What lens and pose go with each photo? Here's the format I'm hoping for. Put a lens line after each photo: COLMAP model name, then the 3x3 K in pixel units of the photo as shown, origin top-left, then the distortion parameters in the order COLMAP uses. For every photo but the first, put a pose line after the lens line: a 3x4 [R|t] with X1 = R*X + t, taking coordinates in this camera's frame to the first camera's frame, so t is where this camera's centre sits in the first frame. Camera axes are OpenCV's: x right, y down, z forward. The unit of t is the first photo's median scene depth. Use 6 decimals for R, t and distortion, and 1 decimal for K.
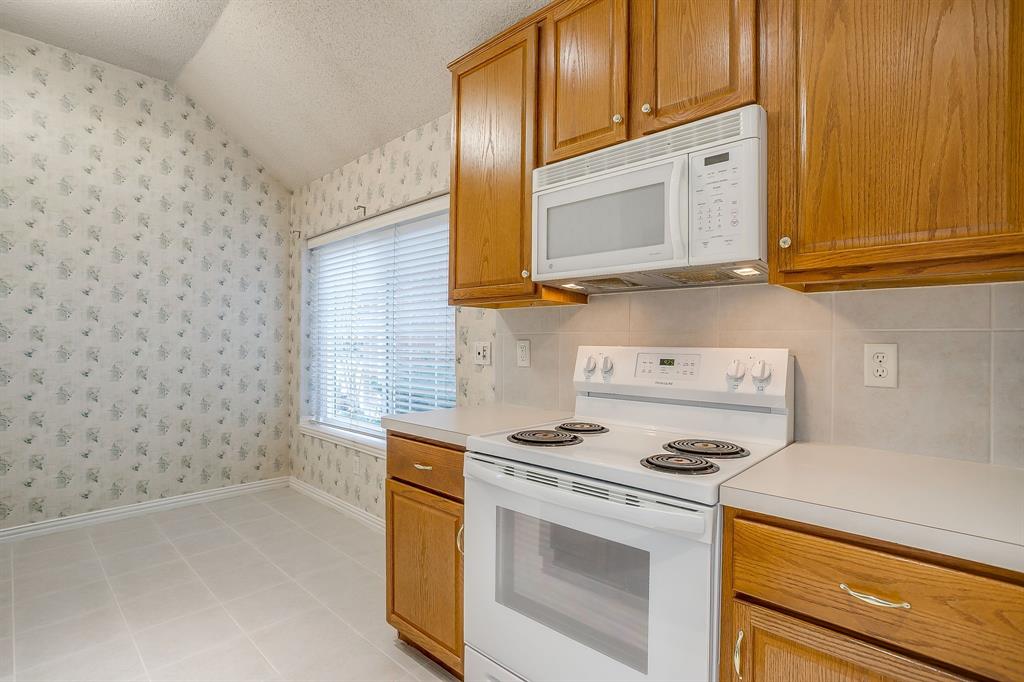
lens RADIAL K [[503.1, 0, 505.5], [0, 503.1, 339.2], [0, 0, 1]] dist [-0.053132, 0.023463]
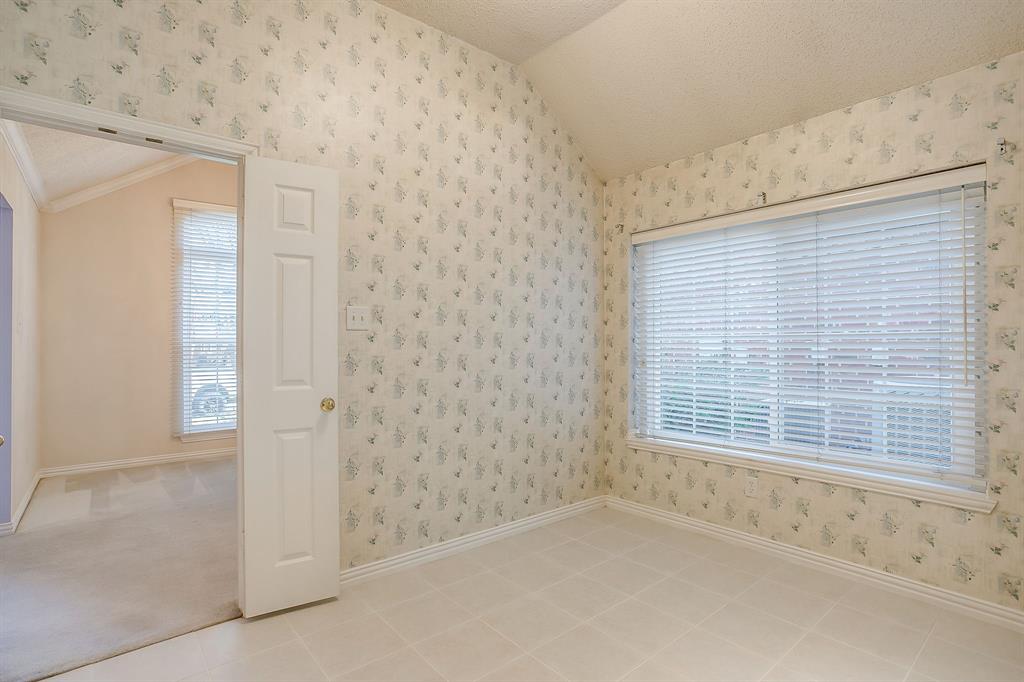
lens RADIAL K [[503.1, 0, 501.4], [0, 503.1, 338.8], [0, 0, 1]] dist [-0.053132, 0.023463]
pose [[0.994297, -0.007612, -0.106372, -0.648980], [0.006674, 0.999936, -0.009175, -0.003222], [0.106435, 0.008413, 0.994284, 0.084678]]
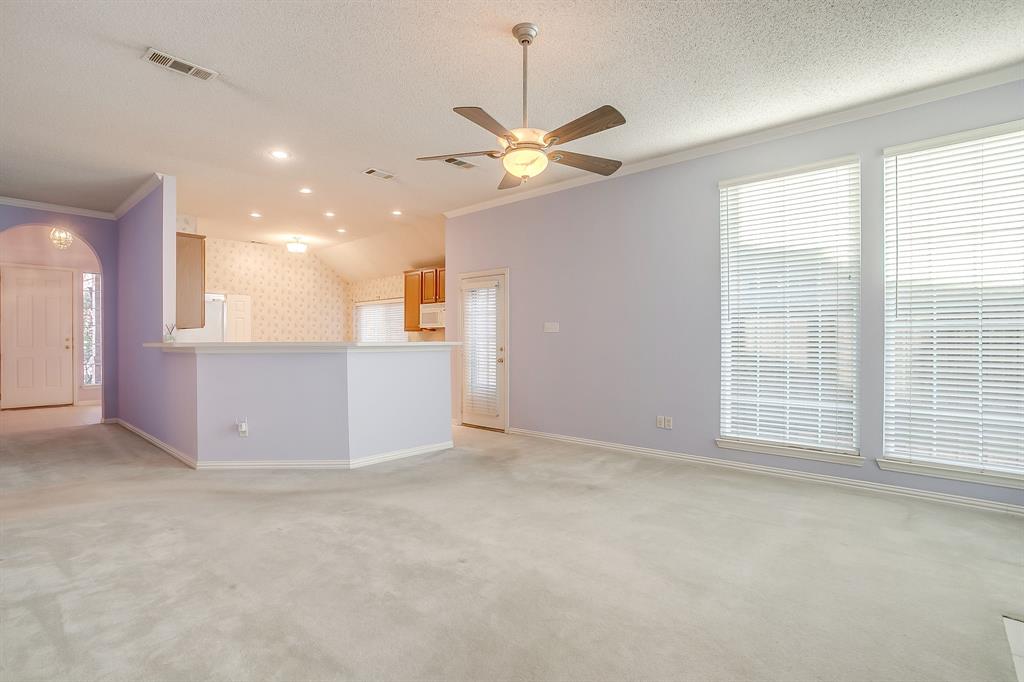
lens RADIAL K [[503.1, 0, 502.2], [0, 503.1, 340.6], [0, 0, 1]] dist [-0.053132, 0.023463]
pose [[0.999274, -0.007176, 0.037404, 0.350982], [0.007068, 0.999970, 0.003009, 0.003267], [-0.037425, -0.002743, 0.999296, -2.080346]]
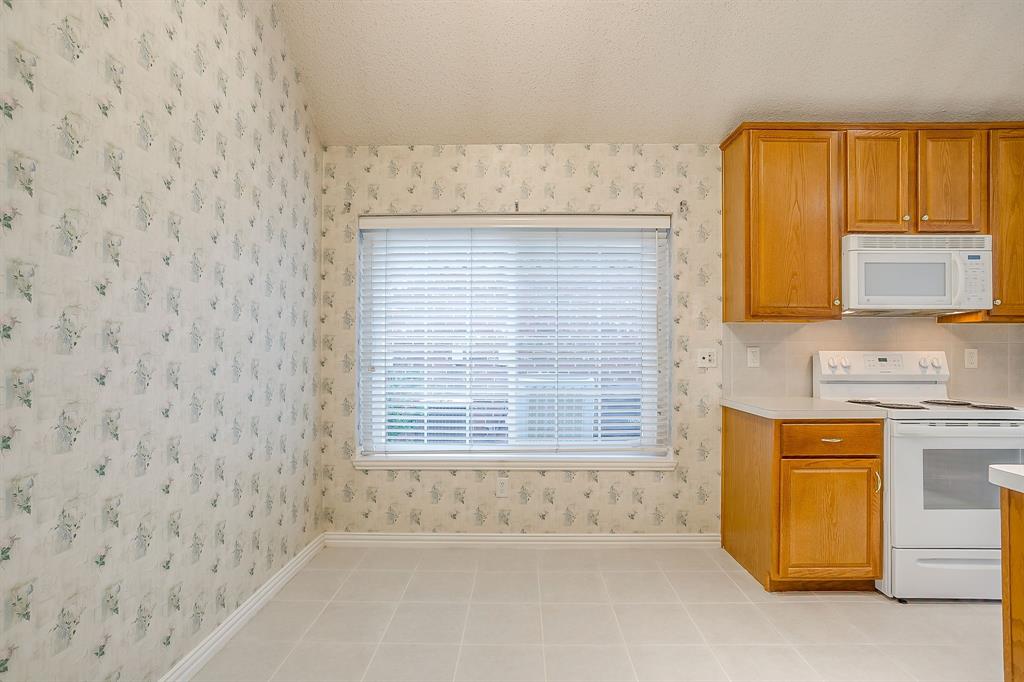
lens RADIAL K [[503.1, 0, 515.2], [0, 503.1, 345.5], [0, 0, 1]] dist [-0.053132, 0.023463]
pose [[0.723795, -0.001356, 0.690014, -0.911624], [-0.000017, 0.999998, 0.001984, -0.003309], [-0.690016, -0.001448, 0.723793, 0.336512]]
